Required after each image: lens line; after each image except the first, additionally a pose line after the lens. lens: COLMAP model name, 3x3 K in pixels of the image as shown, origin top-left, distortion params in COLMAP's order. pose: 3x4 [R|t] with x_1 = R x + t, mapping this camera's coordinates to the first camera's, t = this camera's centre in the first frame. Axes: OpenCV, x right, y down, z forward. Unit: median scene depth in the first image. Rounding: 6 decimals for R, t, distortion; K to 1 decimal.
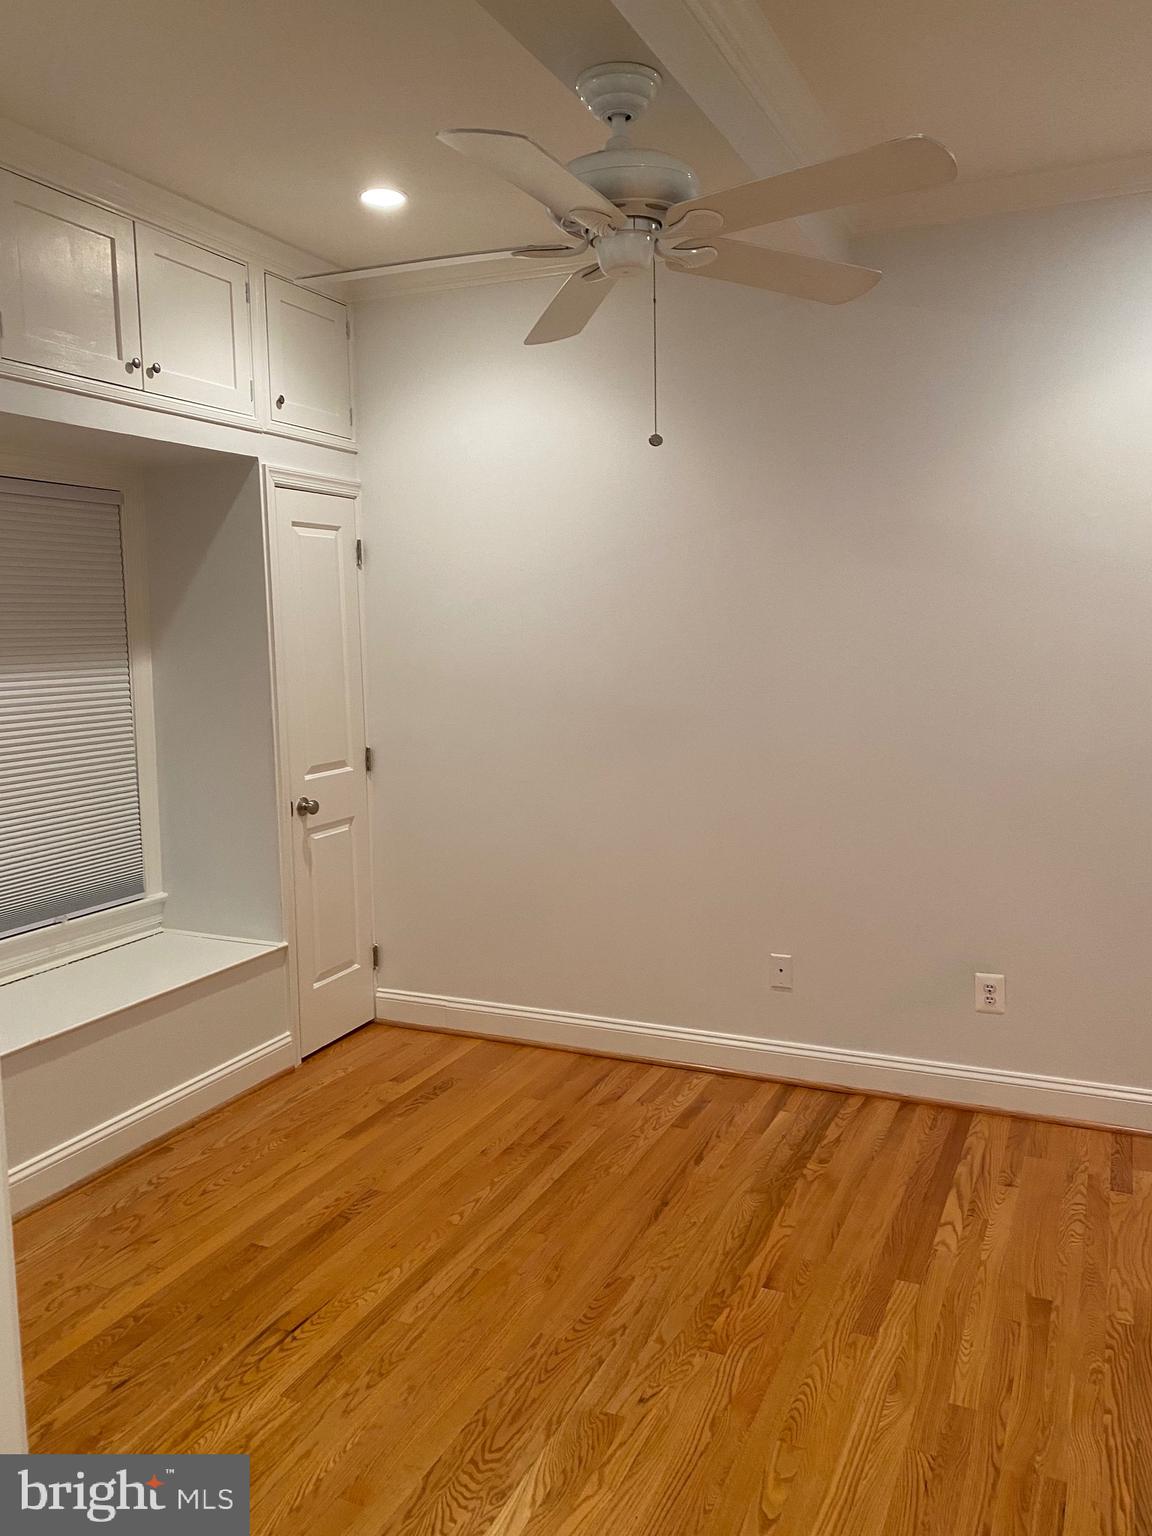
lens RADIAL K [[1180.8, 0, 579.9], [0, 1180.8, 764.9], [0, 0, 1]] dist [0.045059, -0.044289]
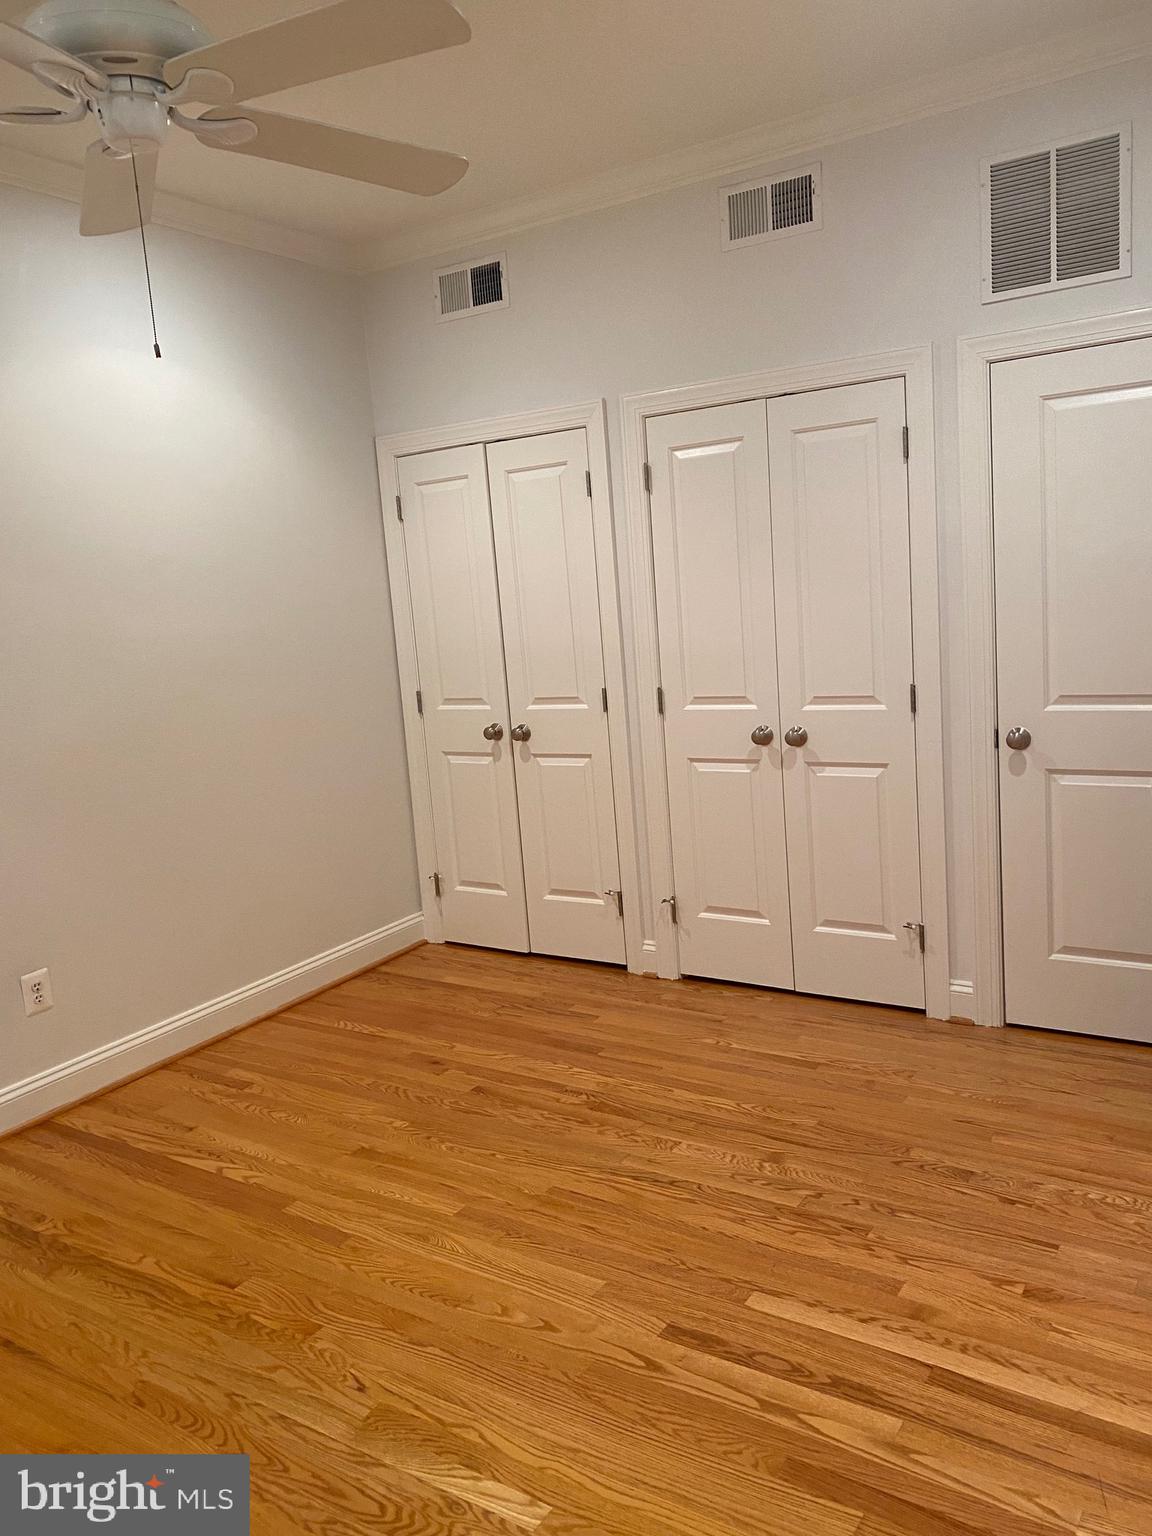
lens RADIAL K [[1180.8, 0, 586.3], [0, 1180.8, 768.4], [0, 0, 1]] dist [0.045059, -0.044289]
pose [[0.130162, -0.140239, 0.981525, -0.693883], [0.180103, 0.976822, 0.115683, -0.020077], [-0.974998, 0.161718, 0.152403, 0.536465]]
